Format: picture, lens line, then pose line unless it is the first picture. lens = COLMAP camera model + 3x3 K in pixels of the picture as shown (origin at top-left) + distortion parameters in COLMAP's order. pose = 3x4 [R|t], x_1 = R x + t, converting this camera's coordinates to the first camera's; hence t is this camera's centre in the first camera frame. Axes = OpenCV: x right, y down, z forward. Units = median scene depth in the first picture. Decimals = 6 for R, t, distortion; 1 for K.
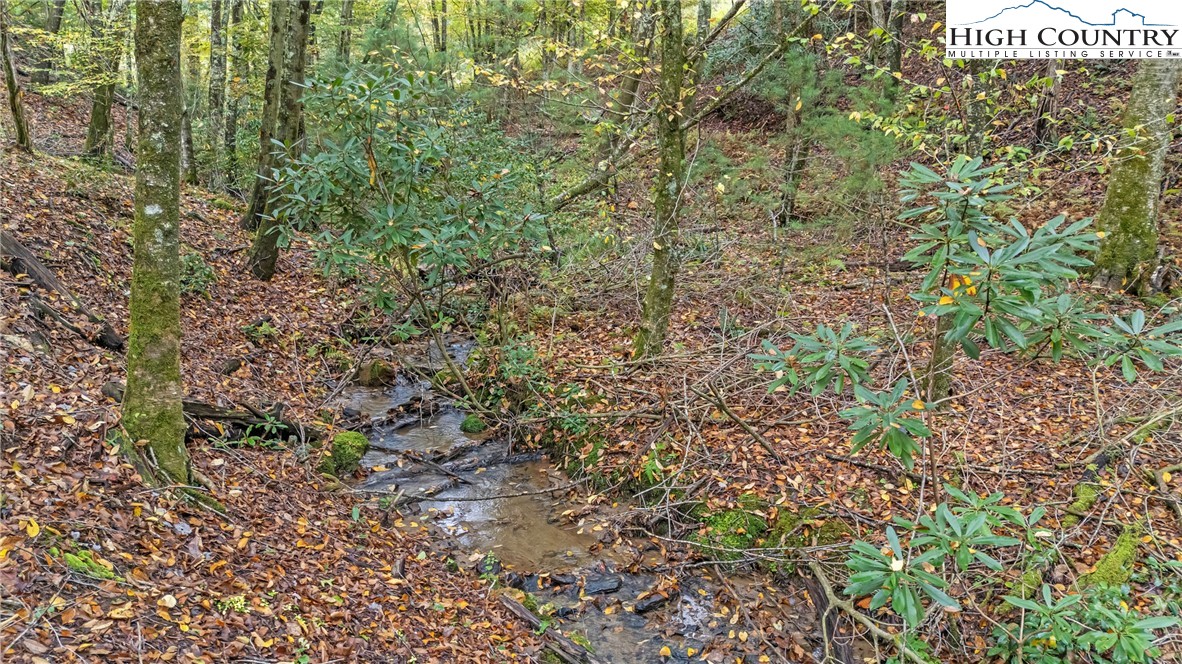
lens RADIAL K [[873.1, 0, 591.0], [0, 873.1, 332.0], [0, 0, 1]] dist [0.054688, -0.063120]
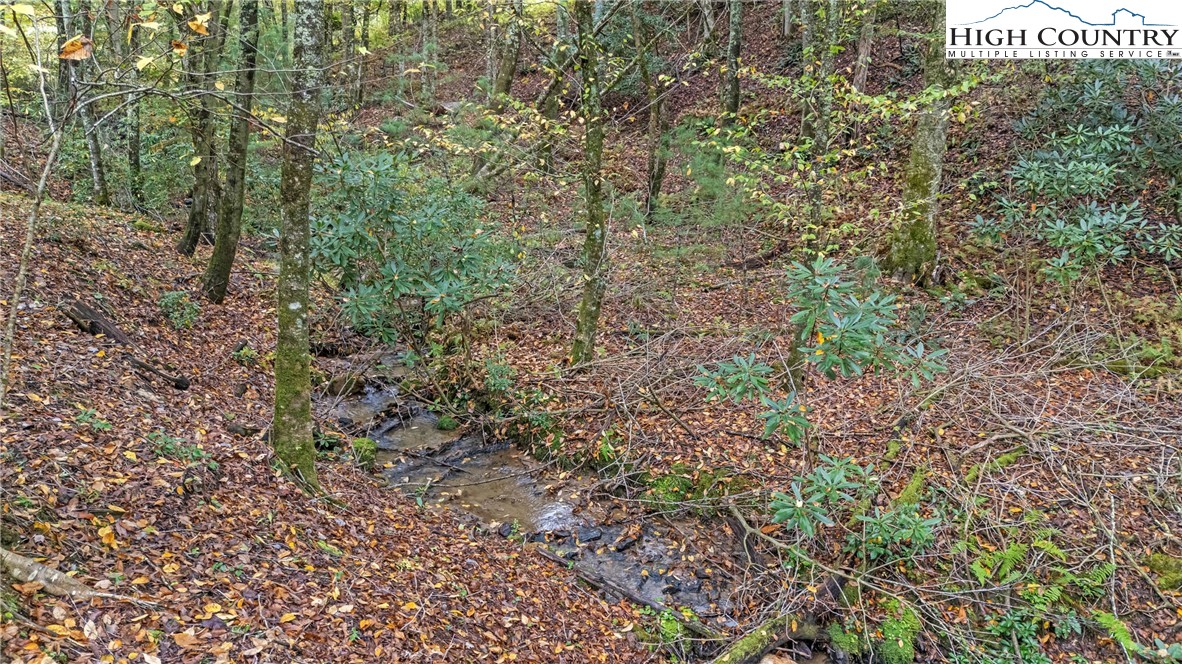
lens RADIAL K [[873.1, 0, 591.0], [0, 873.1, 332.0], [0, 0, 1]] dist [0.054688, -0.063120]
pose [[0.981336, -0.053291, 0.184771, -0.209047], [0.044775, 0.997747, 0.049960, -0.105329], [-0.187017, -0.040754, 0.981511, -0.360981]]
